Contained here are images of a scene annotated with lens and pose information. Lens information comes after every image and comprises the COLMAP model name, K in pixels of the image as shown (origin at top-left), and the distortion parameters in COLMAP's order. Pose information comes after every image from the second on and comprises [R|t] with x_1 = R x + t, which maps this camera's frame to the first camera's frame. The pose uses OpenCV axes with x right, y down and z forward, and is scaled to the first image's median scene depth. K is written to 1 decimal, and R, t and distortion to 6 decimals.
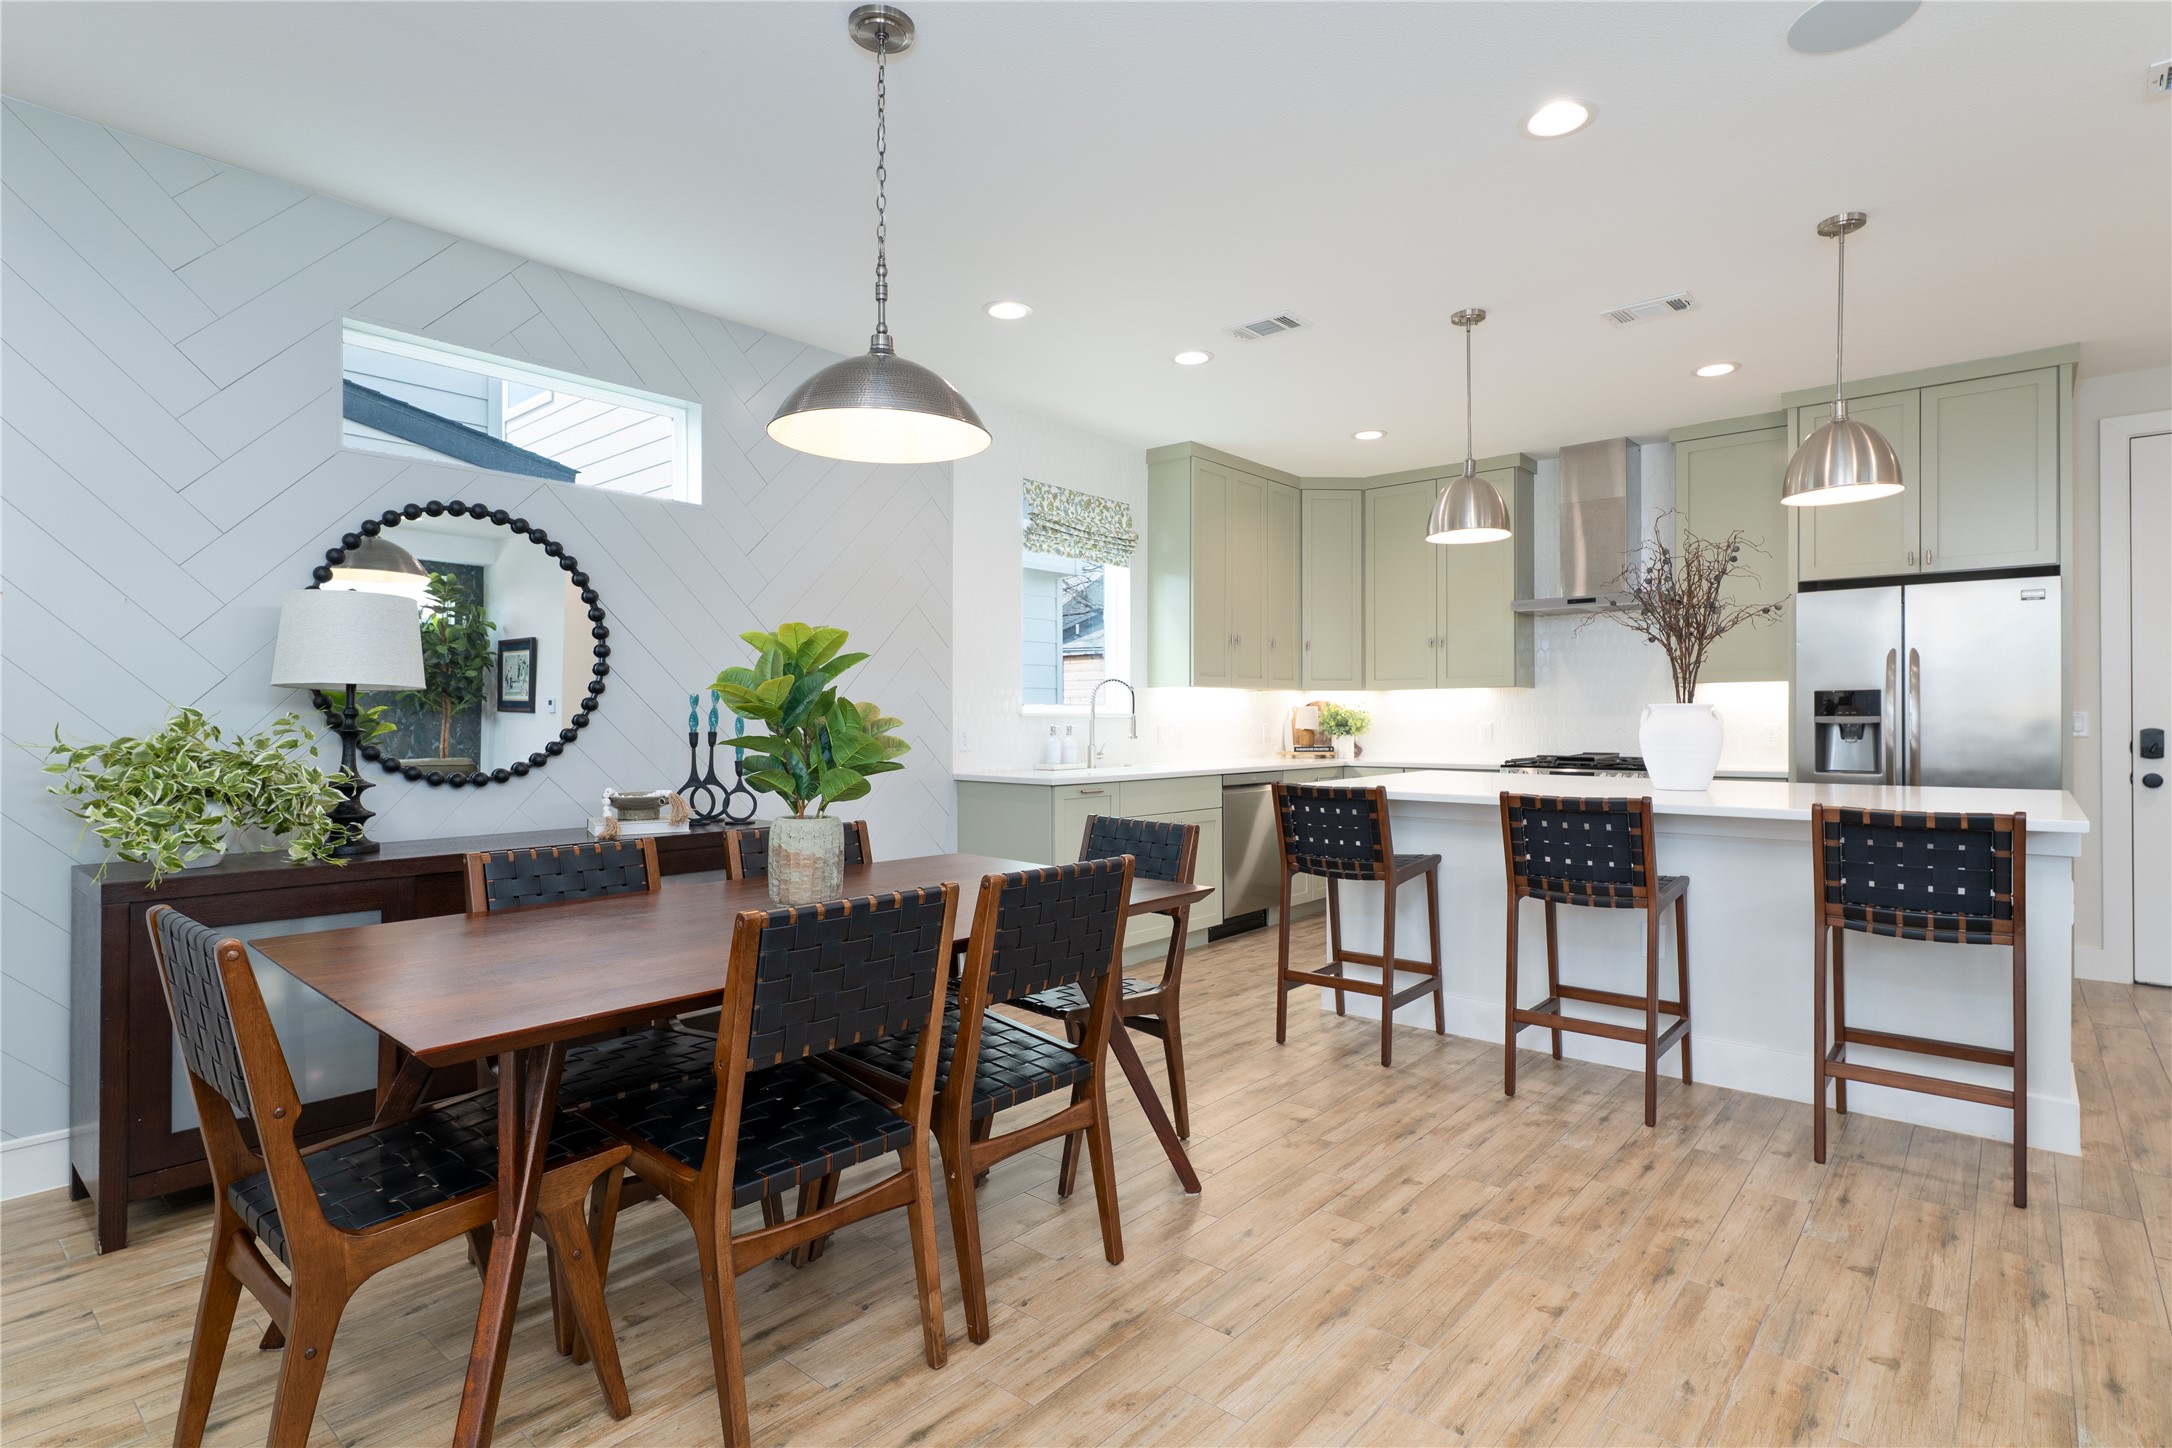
lens RADIAL K [[1073.8, 0, 1080.0], [0, 1073.8, 720.7], [0, 0, 1]] dist [-0.001208, -0.000575]
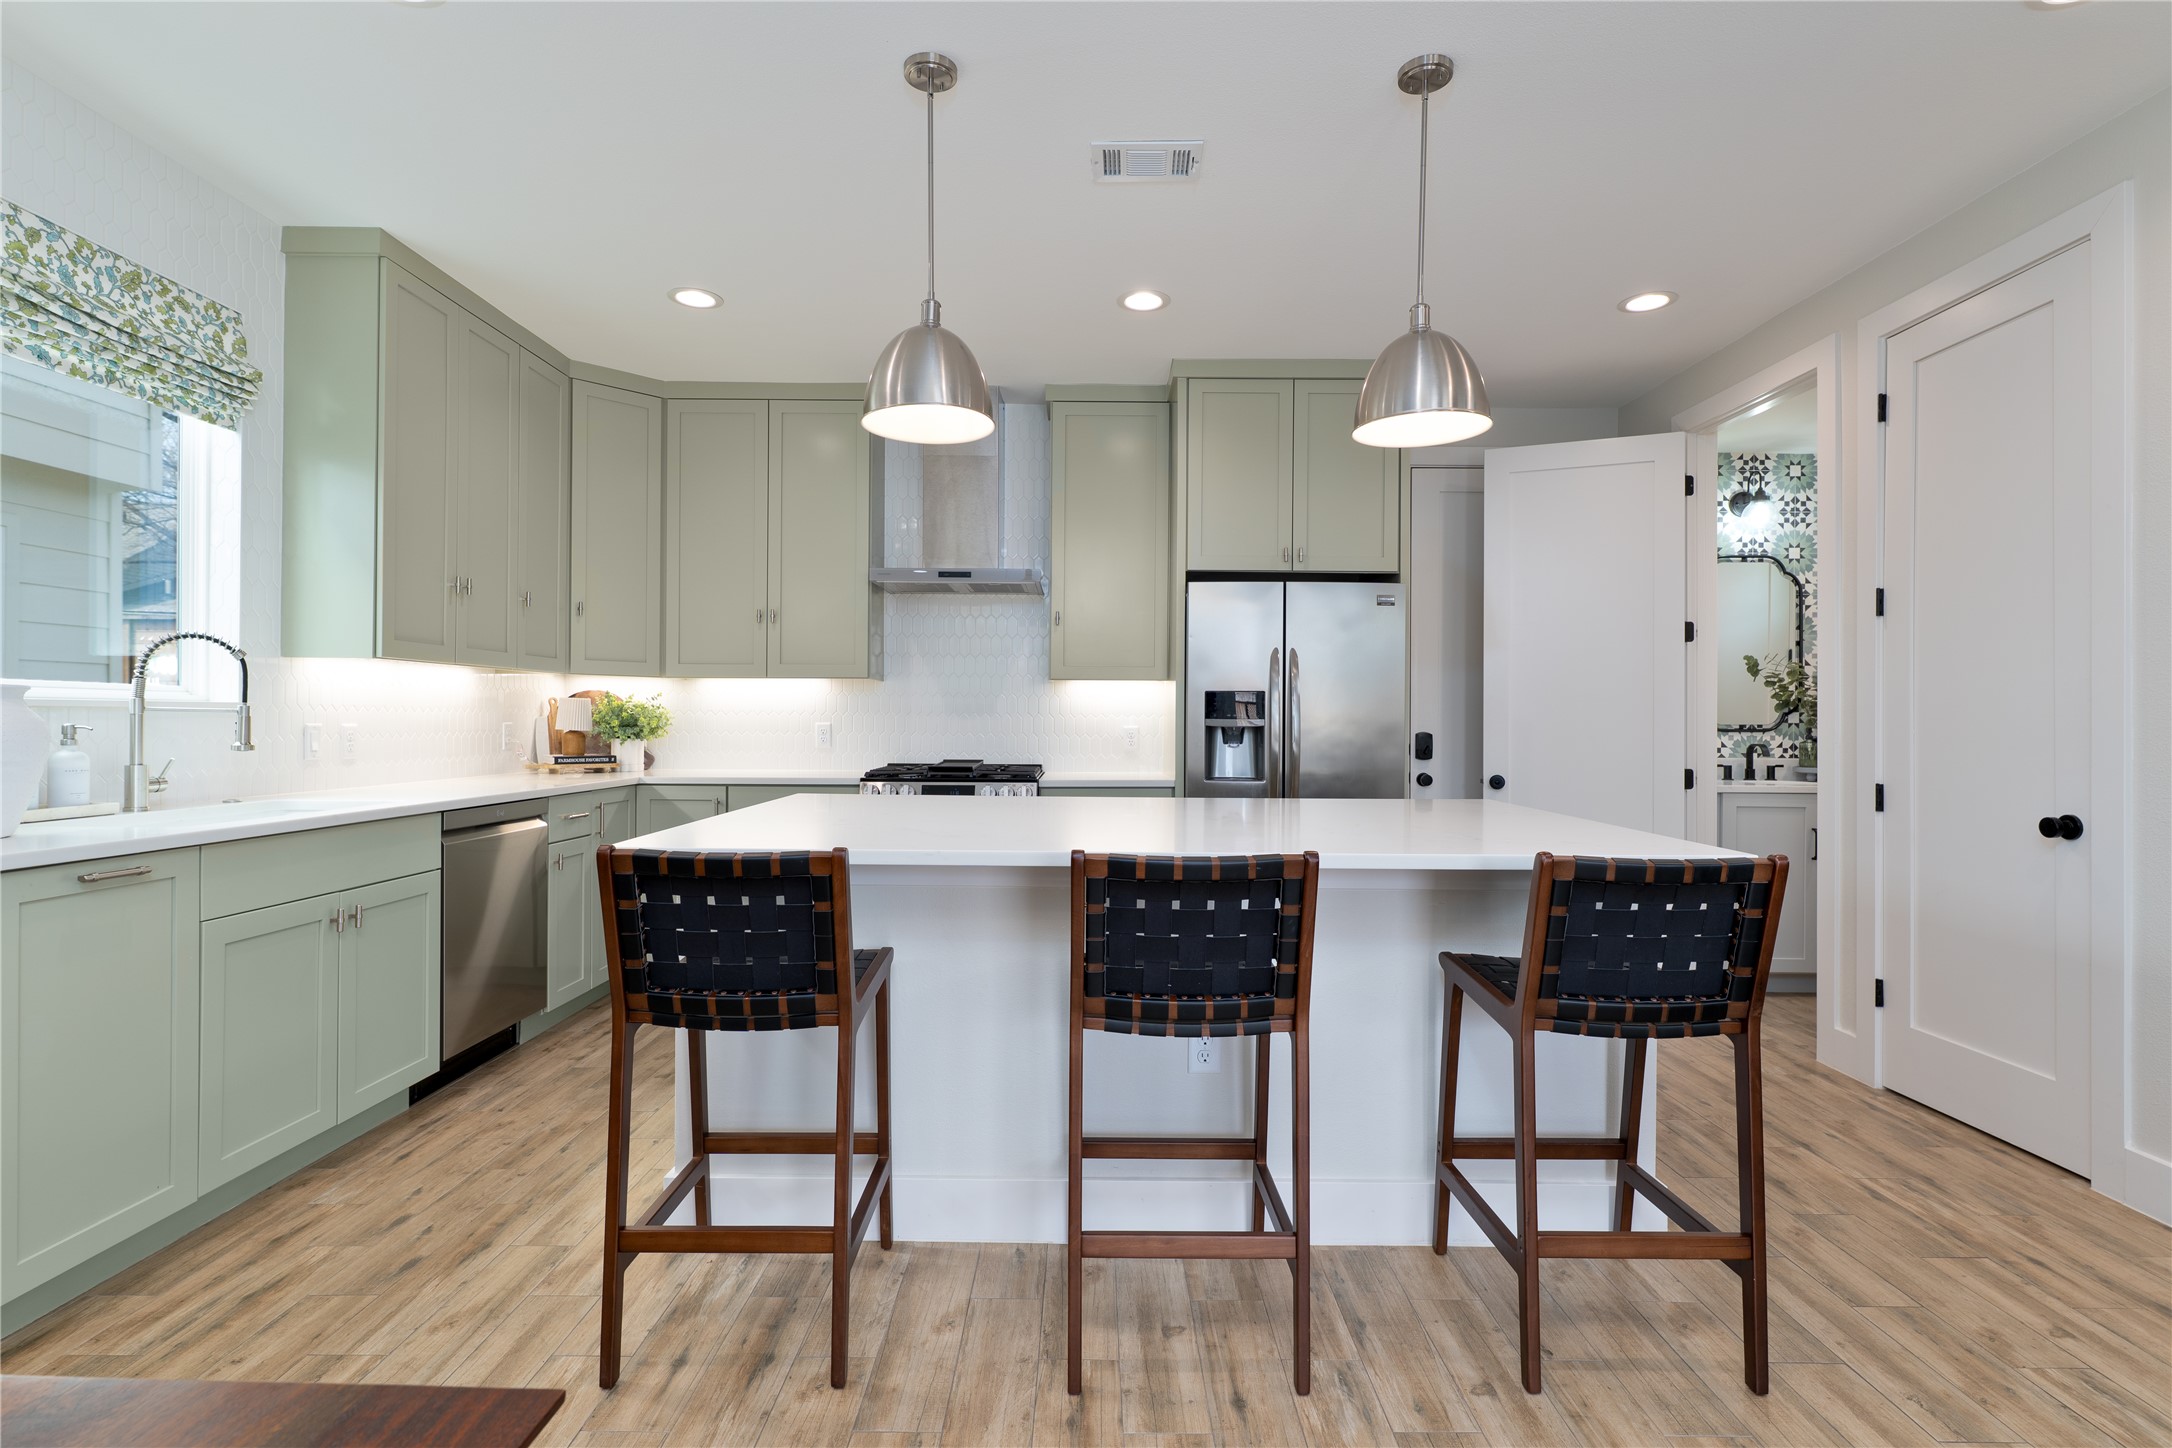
lens RADIAL K [[1038.0, 0, 1081.8], [0, 1038.0, 719.9], [0, 0, 1]] dist [0.002266, -0.000154]
pose [[0.756948, 0.007495, 0.653432, 0.031719], [-0.007824, 0.999966, -0.002407, -0.000172], [-0.653428, -0.003290, 0.756982, 0.403977]]
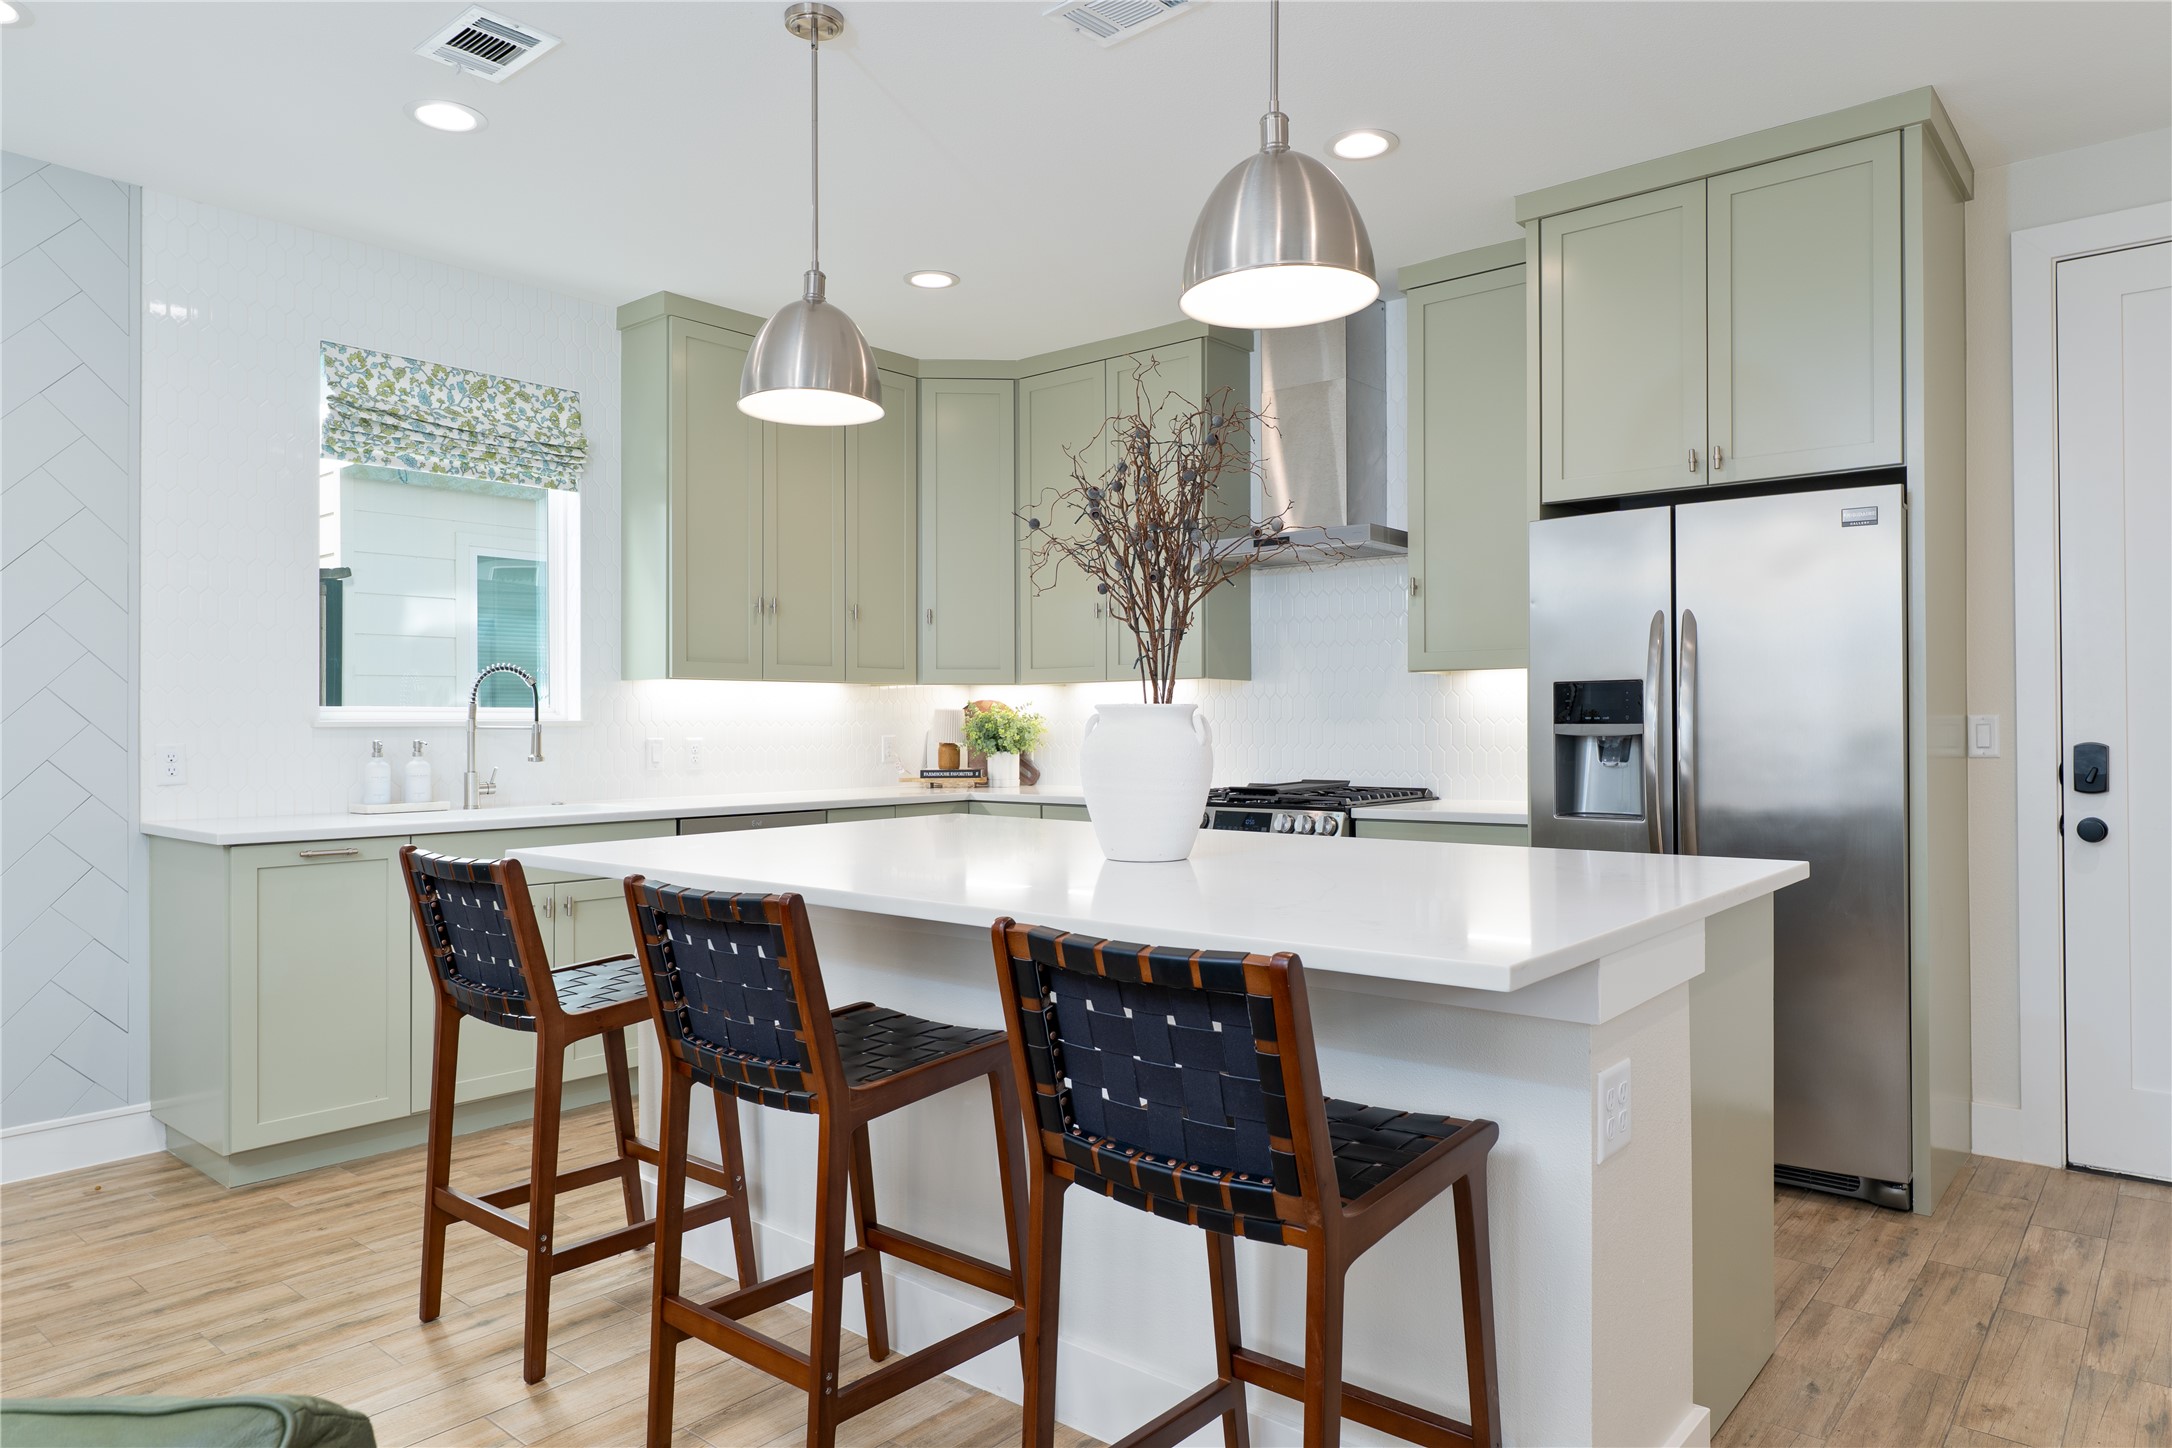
lens RADIAL K [[1355.5, 0, 1090.2], [0, 1355.5, 722.3], [0, 0, 1]] dist [-0.006530, 0.004246]
pose [[0.999932, -0.002387, 0.011416, 0.414908], [0.002423, 0.999992, -0.003126, -0.003314], [-0.011408, 0.003153, 0.999930, 0.239385]]
